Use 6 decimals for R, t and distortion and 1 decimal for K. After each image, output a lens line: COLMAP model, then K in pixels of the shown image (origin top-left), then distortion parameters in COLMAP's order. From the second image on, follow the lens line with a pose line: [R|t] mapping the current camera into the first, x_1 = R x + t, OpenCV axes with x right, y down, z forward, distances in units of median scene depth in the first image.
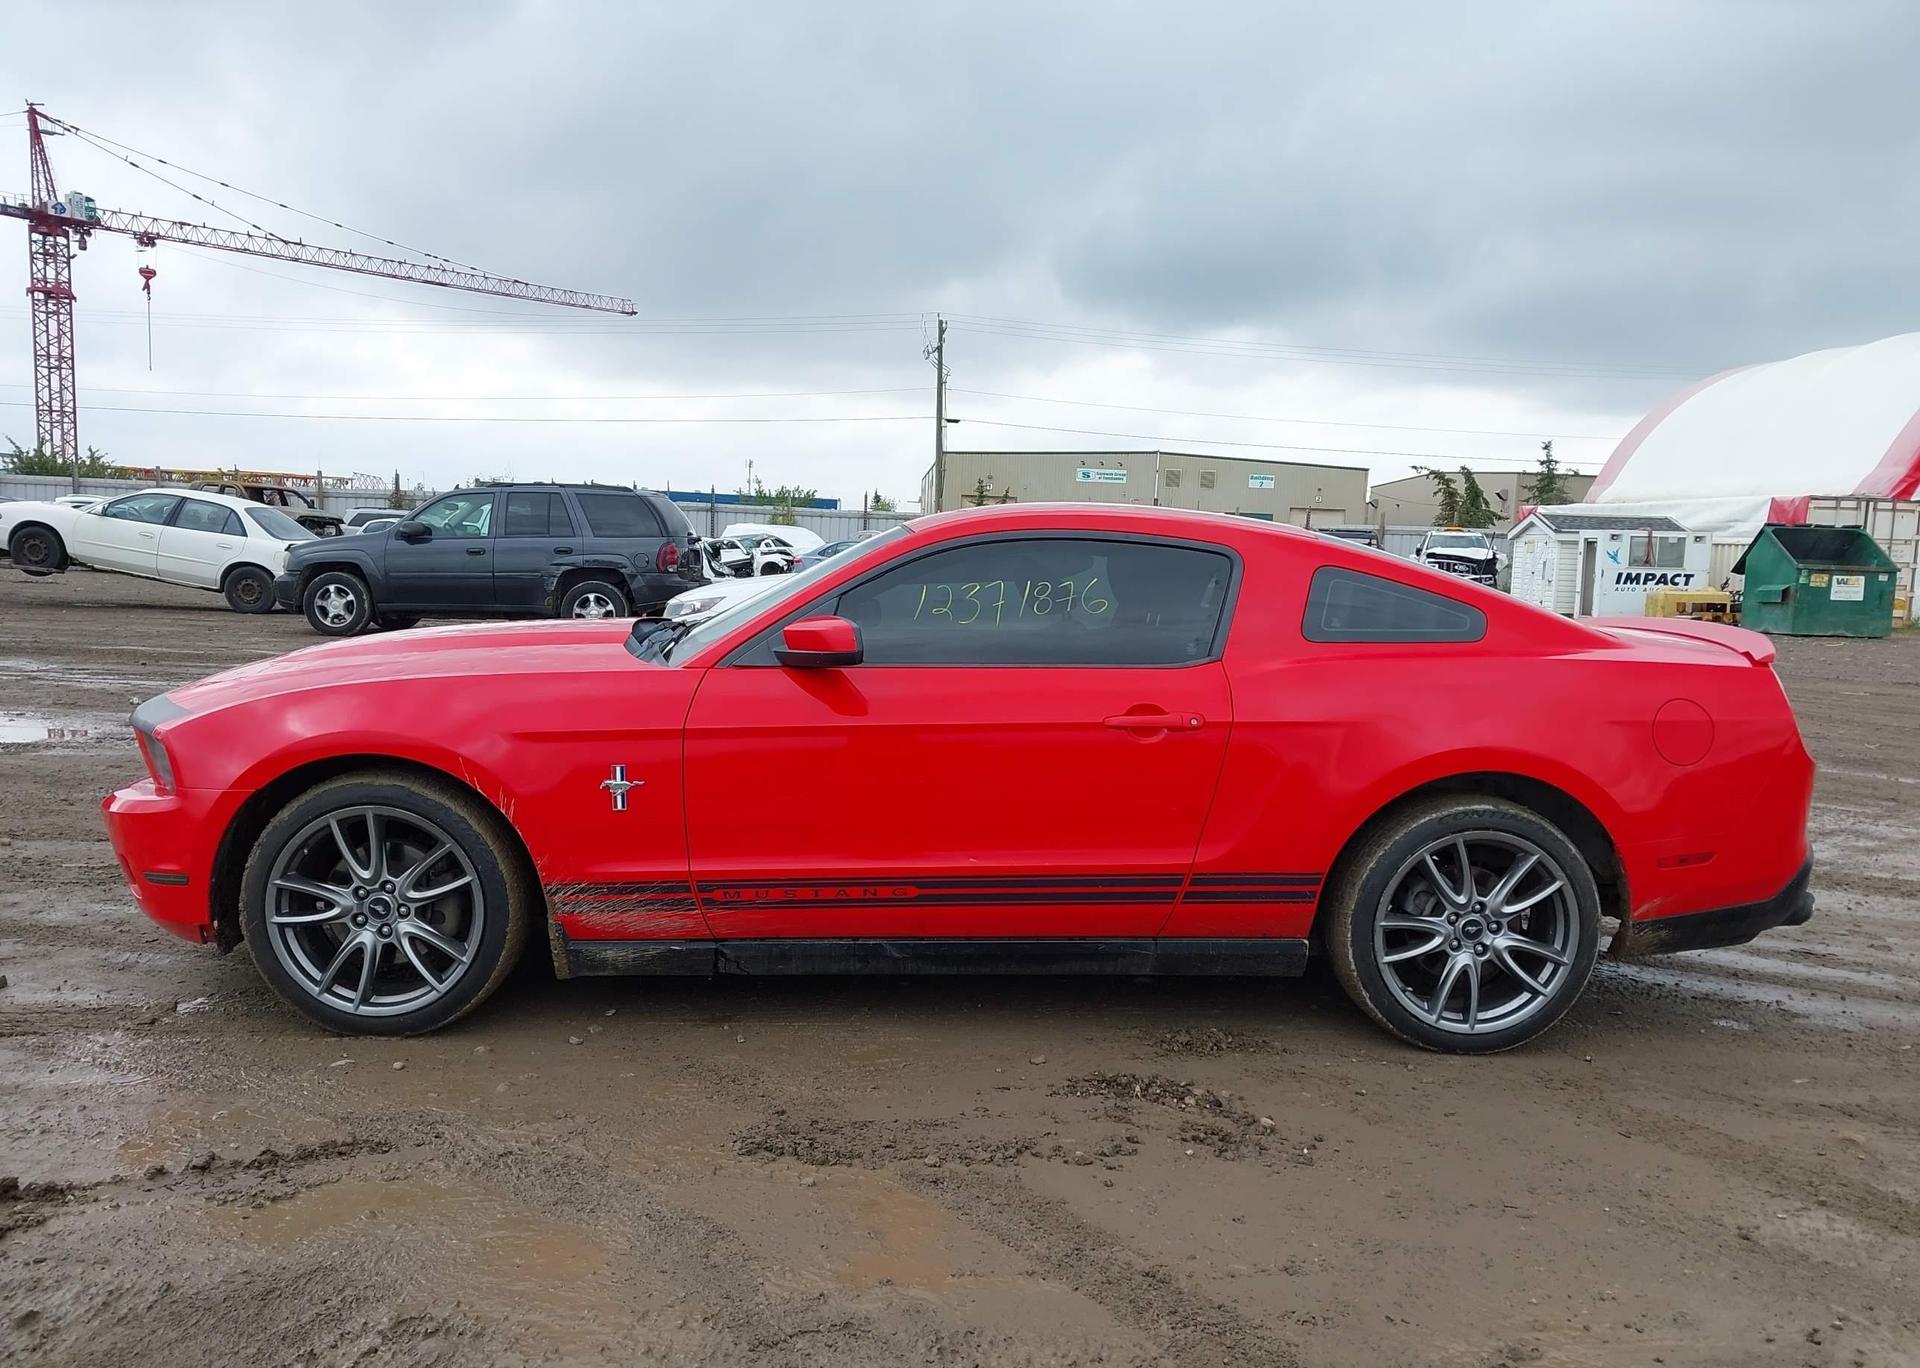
lens RADIAL K [[1551.3, 0, 904.3], [0, 1551.3, 659.6], [0, 0, 1]] dist [0.063117, -0.078230]
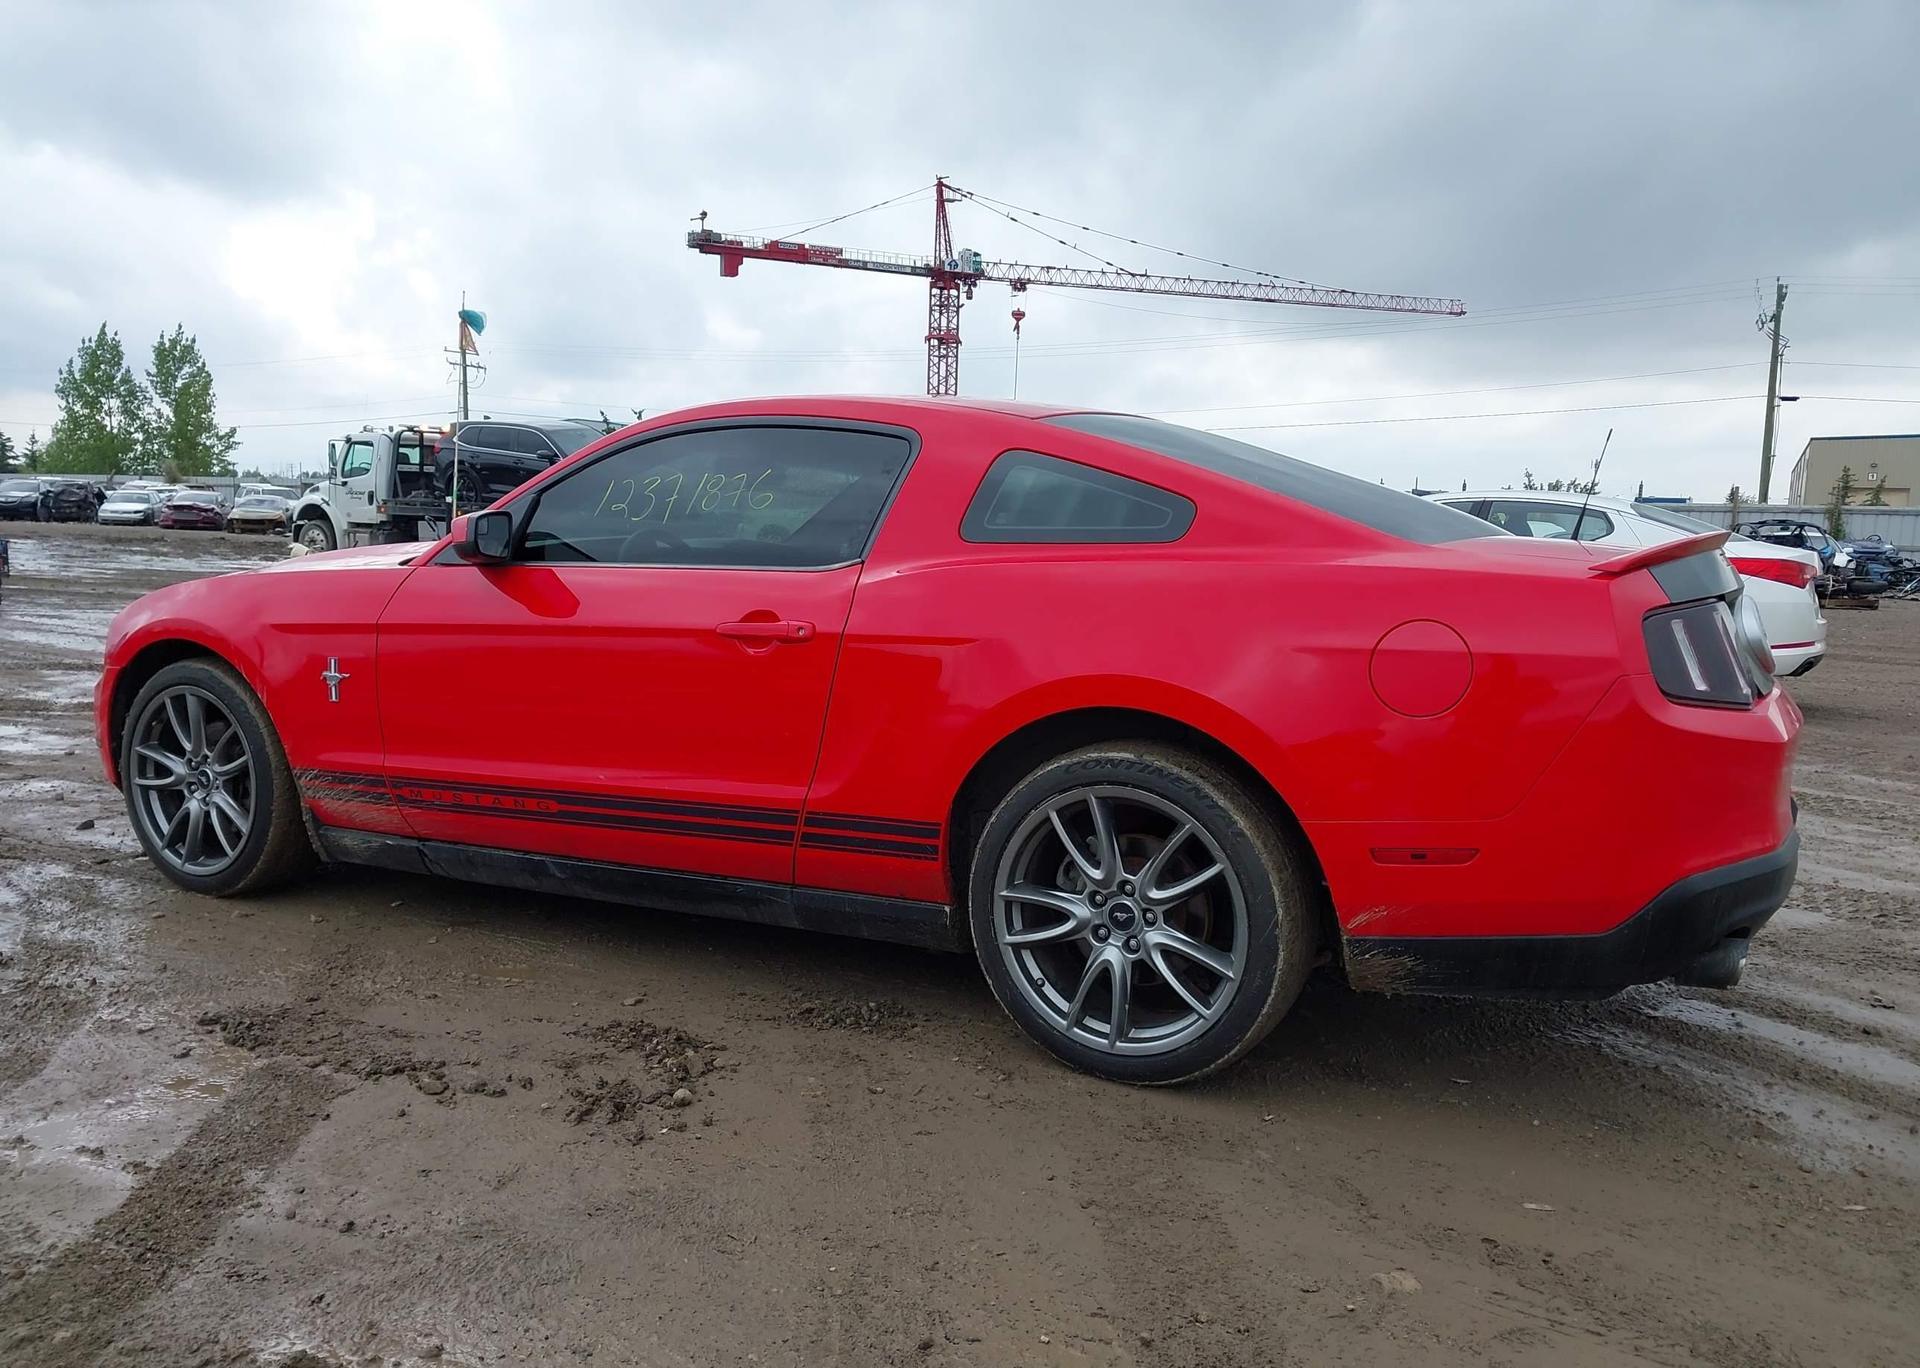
lens RADIAL K [[1551.3, 0, 972.5], [0, 1551.3, 662.4], [0, 0, 1]] dist [0.063117, -0.078230]
pose [[0.855339, 0.034167, -0.516940, 0.096696], [-0.040945, 0.999160, -0.001710, 0.007456], [0.516448, 0.022629, 0.856020, 0.044139]]
